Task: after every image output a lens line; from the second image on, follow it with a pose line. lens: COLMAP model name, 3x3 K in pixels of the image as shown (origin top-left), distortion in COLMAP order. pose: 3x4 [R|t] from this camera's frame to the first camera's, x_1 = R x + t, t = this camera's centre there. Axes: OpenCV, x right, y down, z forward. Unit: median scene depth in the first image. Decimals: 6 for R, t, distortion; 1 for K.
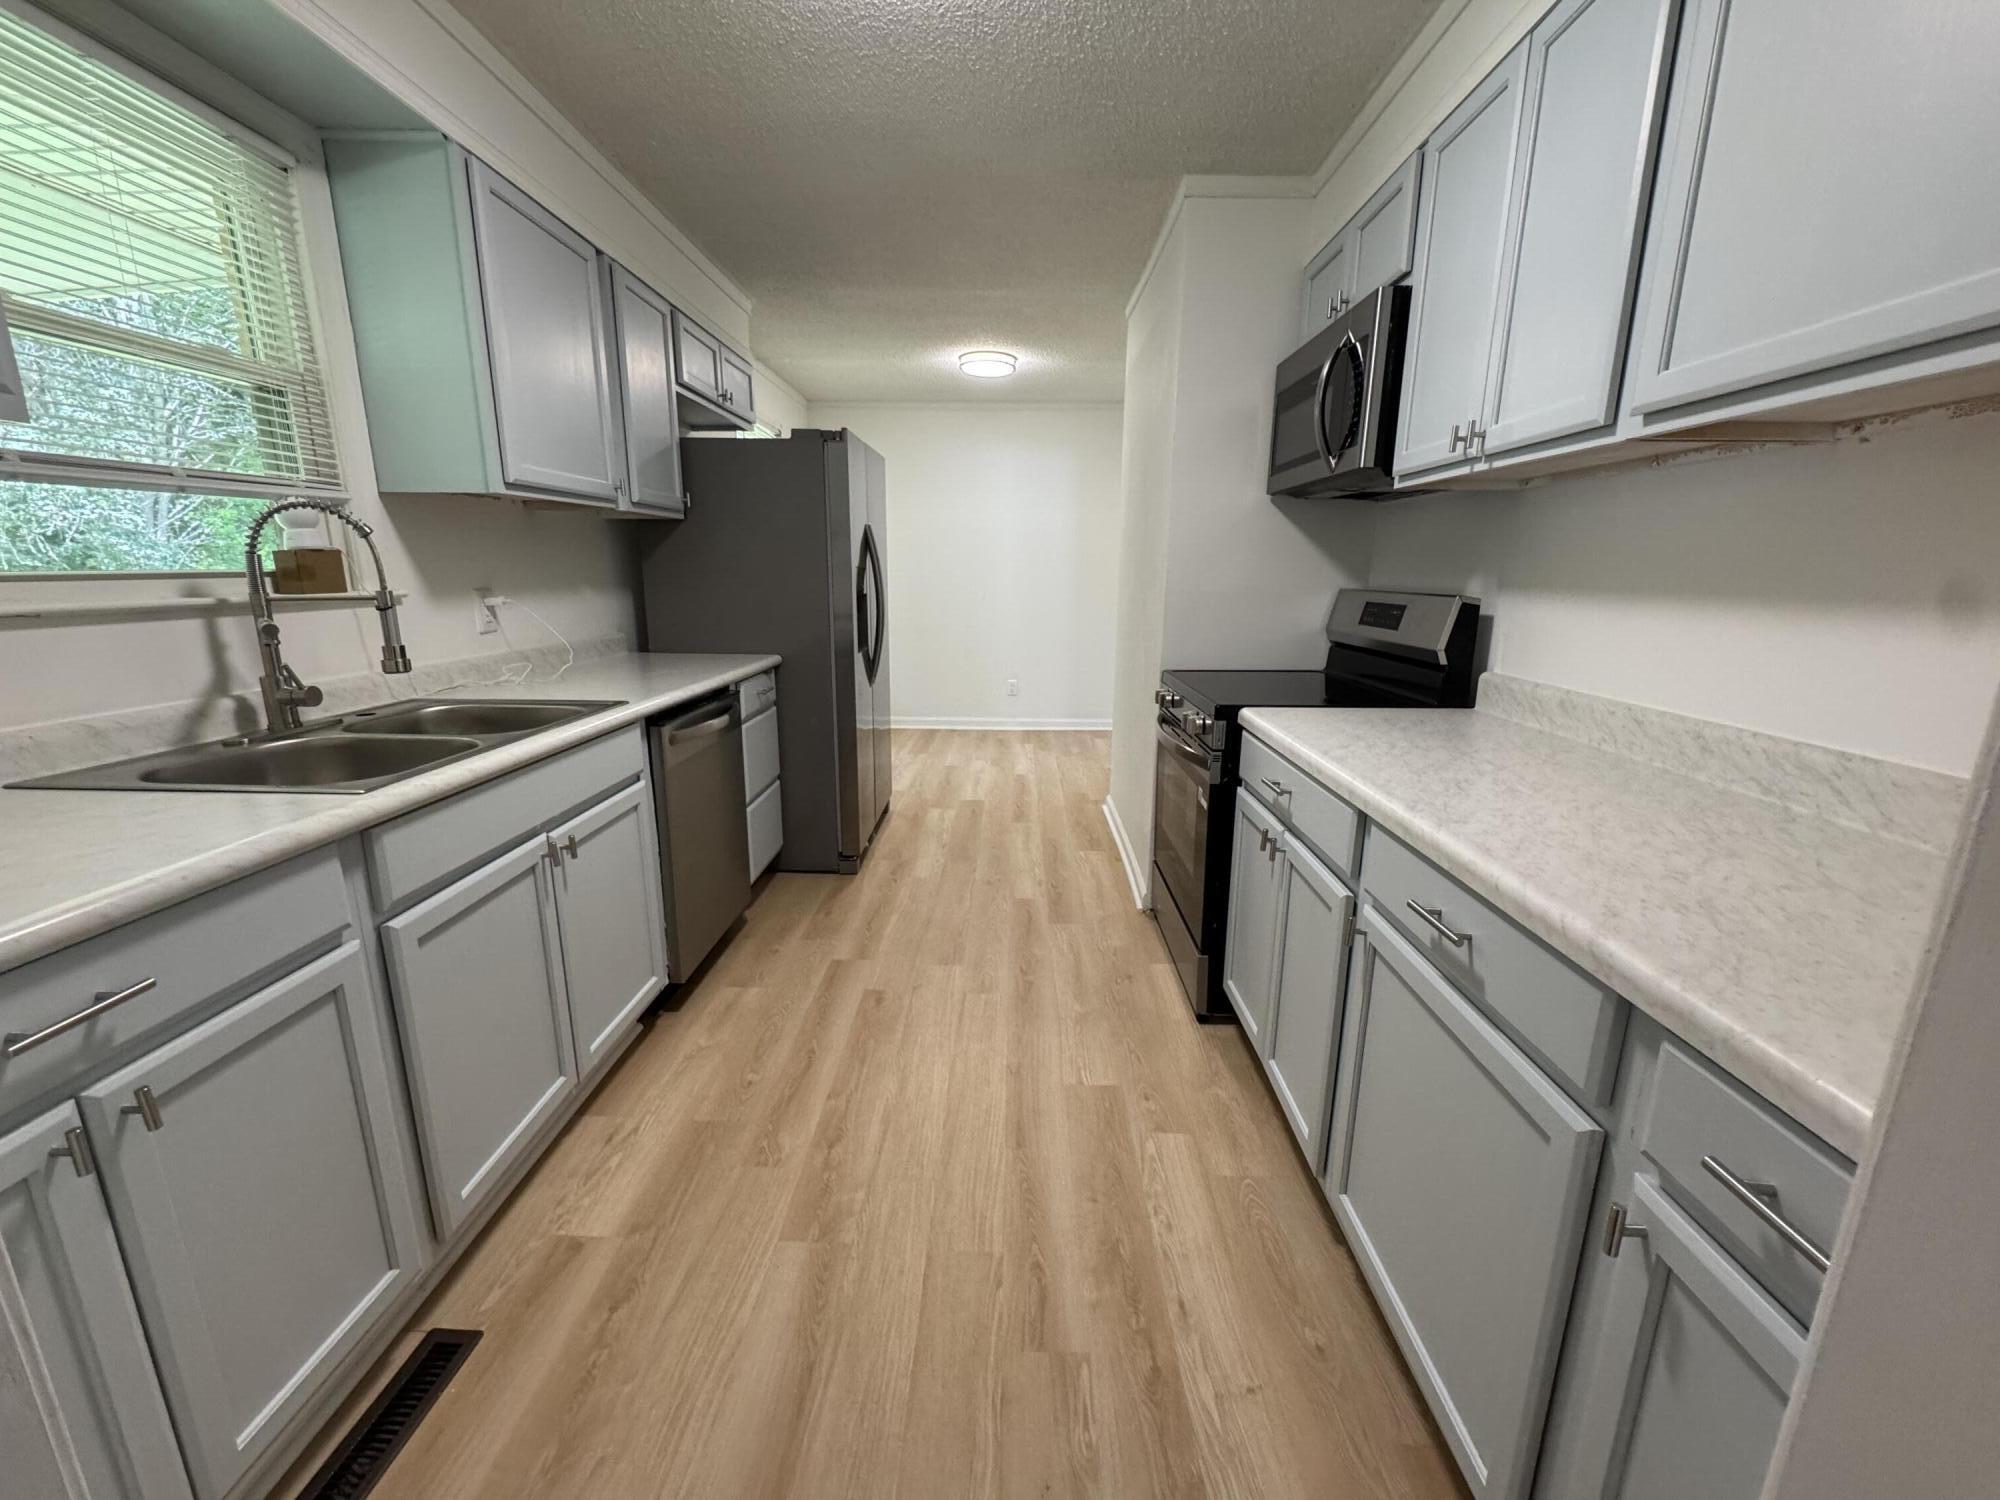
lens RADIAL K [[801.5, 0, 1005.4], [0, 801.5, 754.0], [0, 0, 1]] dist [-0.001383, -0.000119]
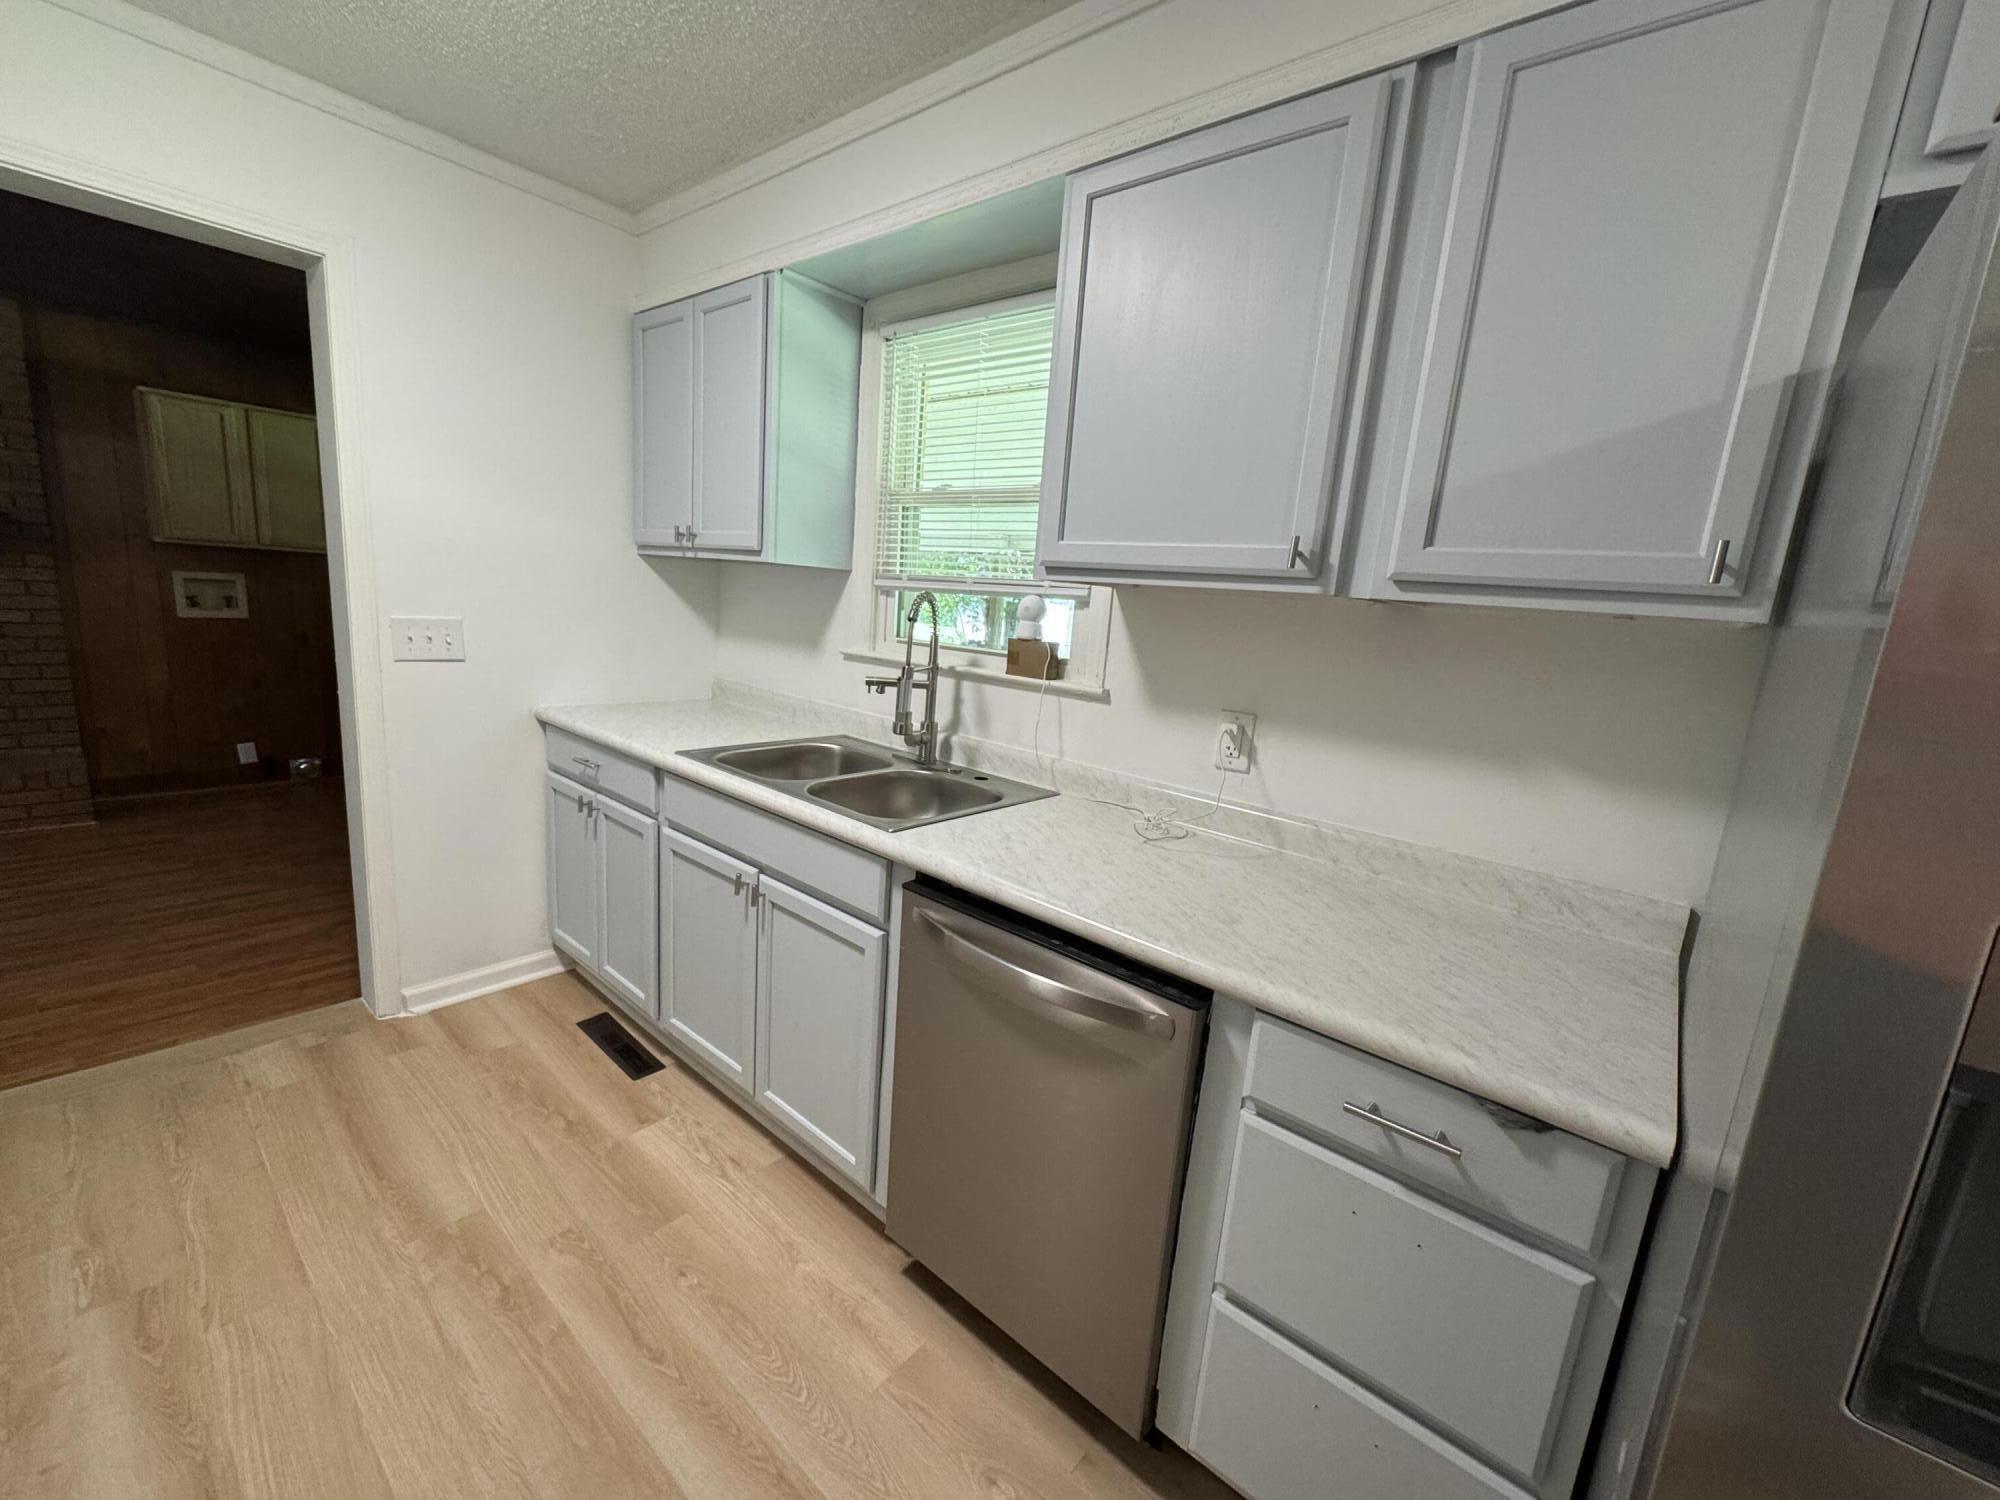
lens RADIAL K [[801.5, 0, 1005.4], [0, 801.5, 754.0], [0, 0, 1]] dist [-0.001383, -0.000119]
pose [[-0.628840, 0.095959, -0.771591, 0.063286], [-0.257647, 0.910574, 0.323224, -0.528255], [0.733606, 0.402054, -0.547882, 1.880771]]
